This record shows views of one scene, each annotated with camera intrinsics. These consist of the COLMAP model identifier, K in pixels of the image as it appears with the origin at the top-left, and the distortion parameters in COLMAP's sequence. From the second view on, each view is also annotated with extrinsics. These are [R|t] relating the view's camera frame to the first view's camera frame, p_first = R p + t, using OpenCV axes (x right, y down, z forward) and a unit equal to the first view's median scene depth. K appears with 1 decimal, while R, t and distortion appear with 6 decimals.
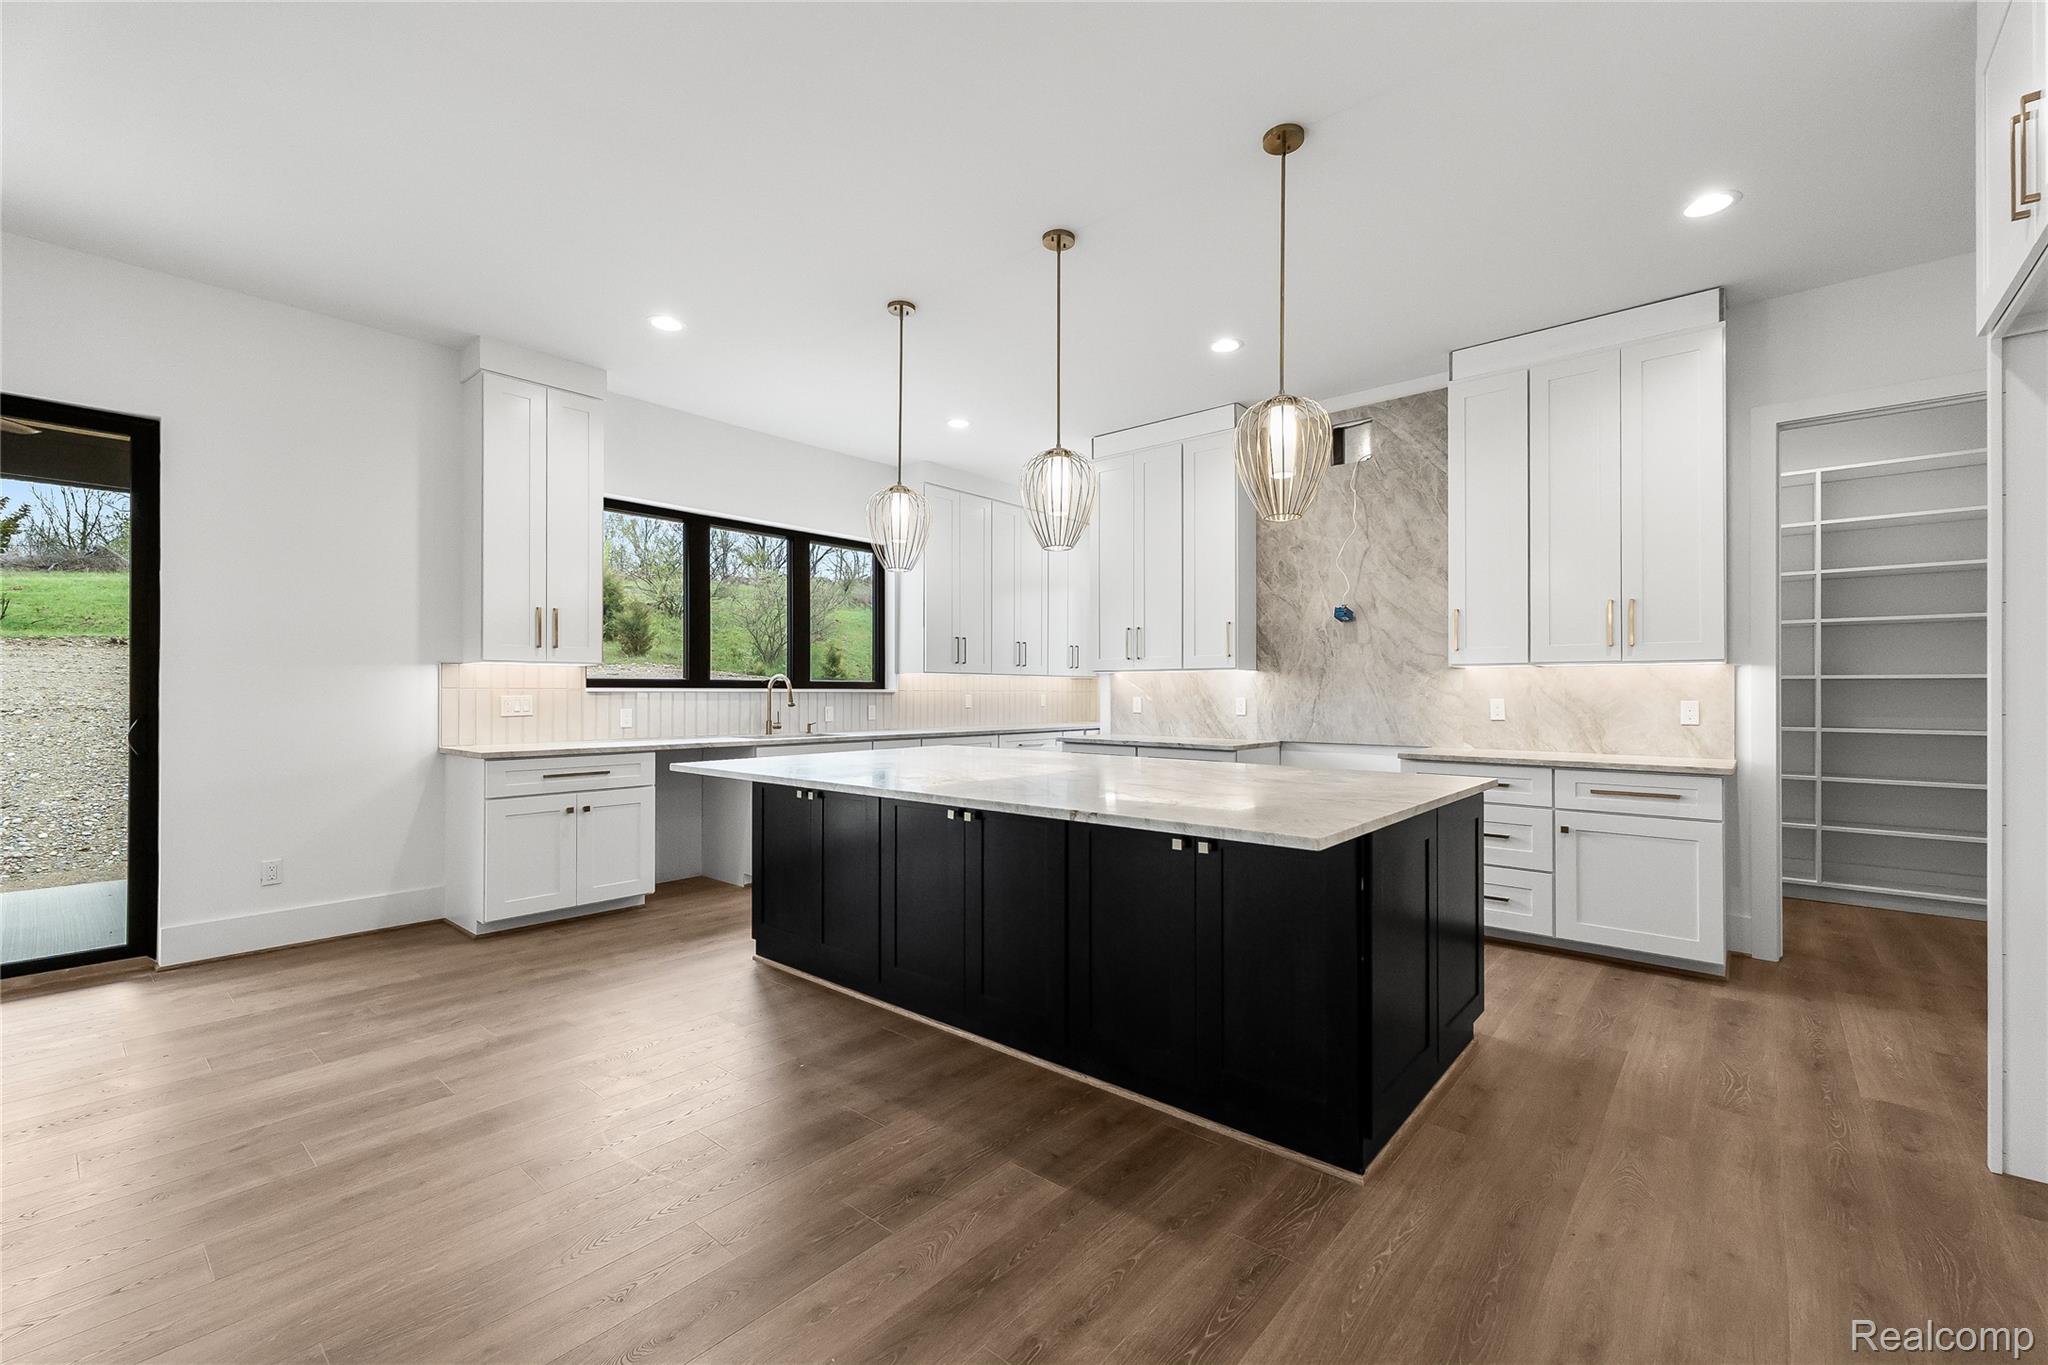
lens RADIAL K [[869.7, 0, 1016.5], [0, 869.7, 677.1], [0, 0, 1]] dist [0.008252, 0.000106]
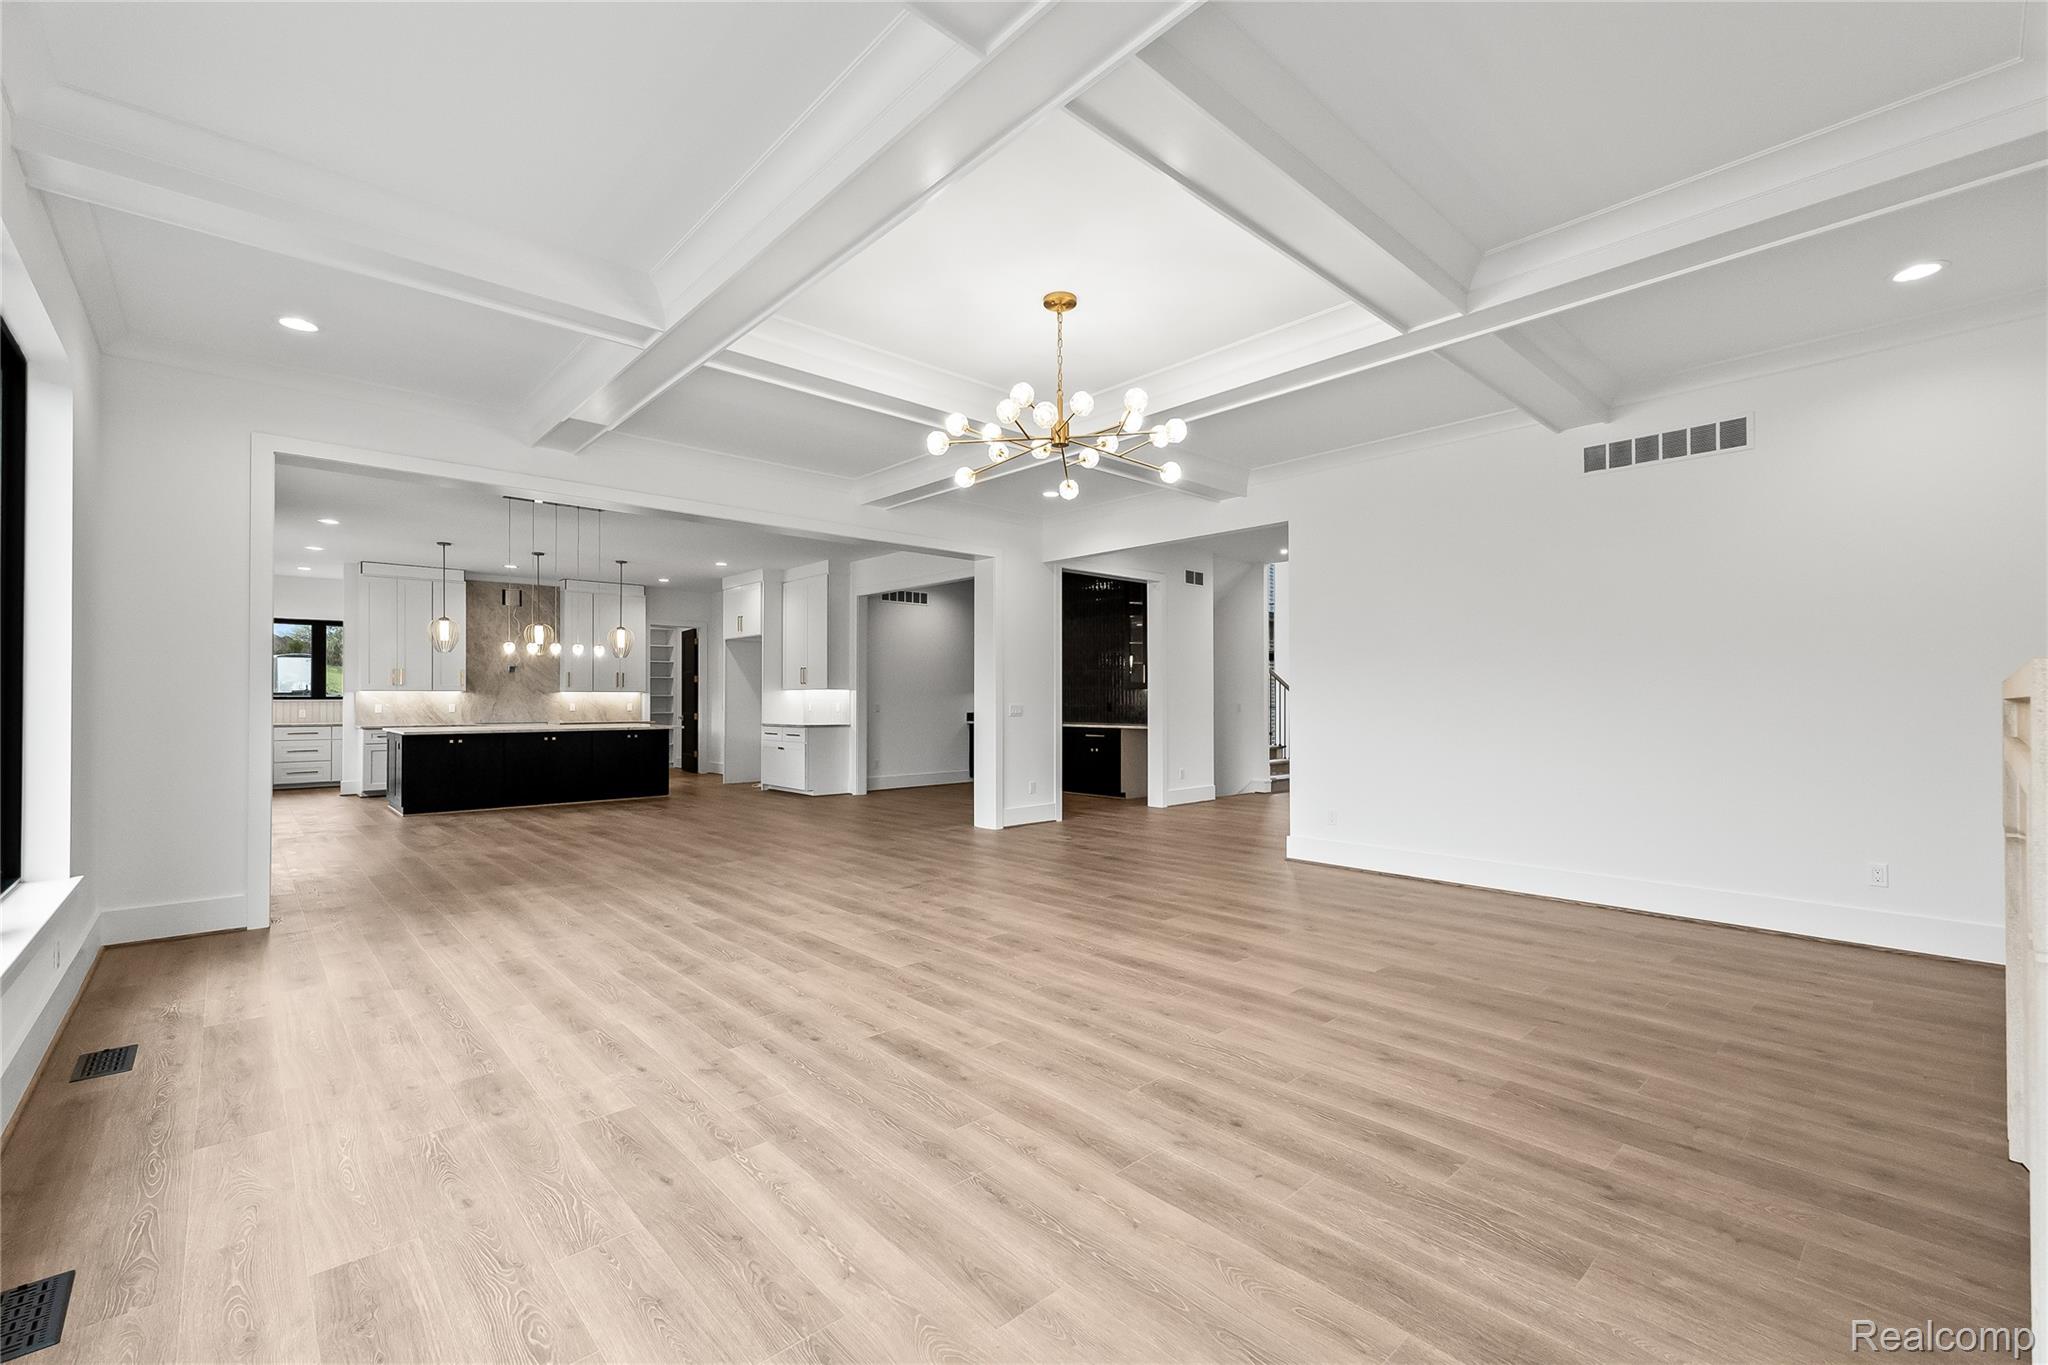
lens RADIAL K [[869.7, 0, 1035.5], [0, 869.7, 680.9], [0, 0, 1]] dist [0.008252, 0.000106]
pose [[0.110605, 0.021851, 0.993624, -1.956533], [-0.015907, 0.999669, -0.020214, -0.015061], [-0.993737, -0.013570, 0.110916, -0.746773]]
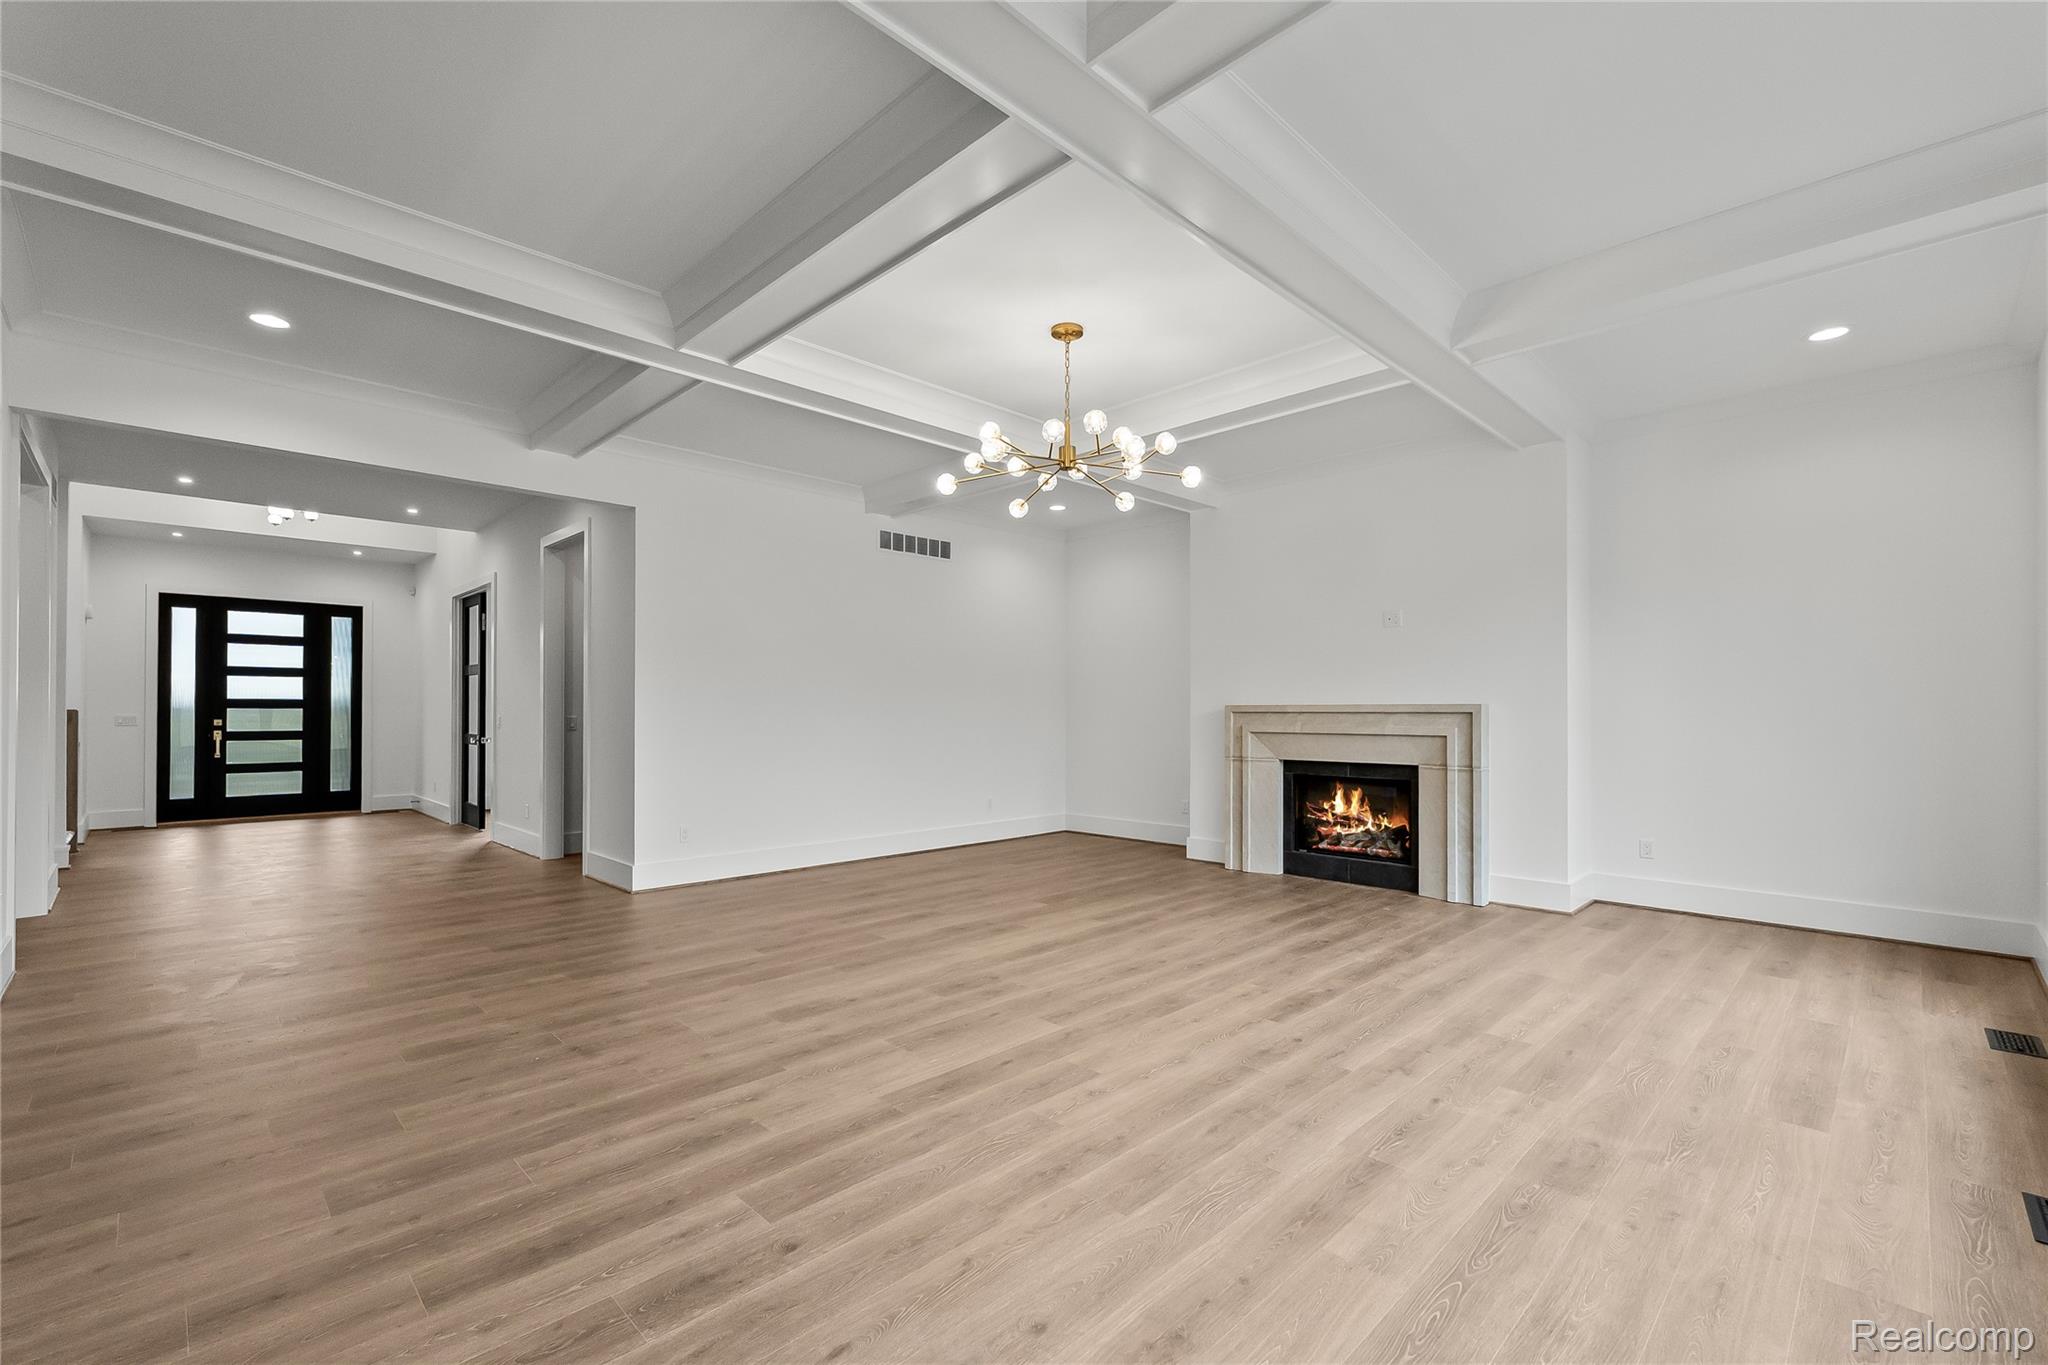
lens RADIAL K [[869.7, 0, 1029.3], [0, 869.7, 695.9], [0, 0, 1]] dist [0.008252, 0.000106]
pose [[-0.997346, -0.002314, 0.072775, -1.183687], [-0.005124, 0.999247, -0.038461, 0.004816], [-0.072631, -0.038731, -0.996607, 0.153341]]
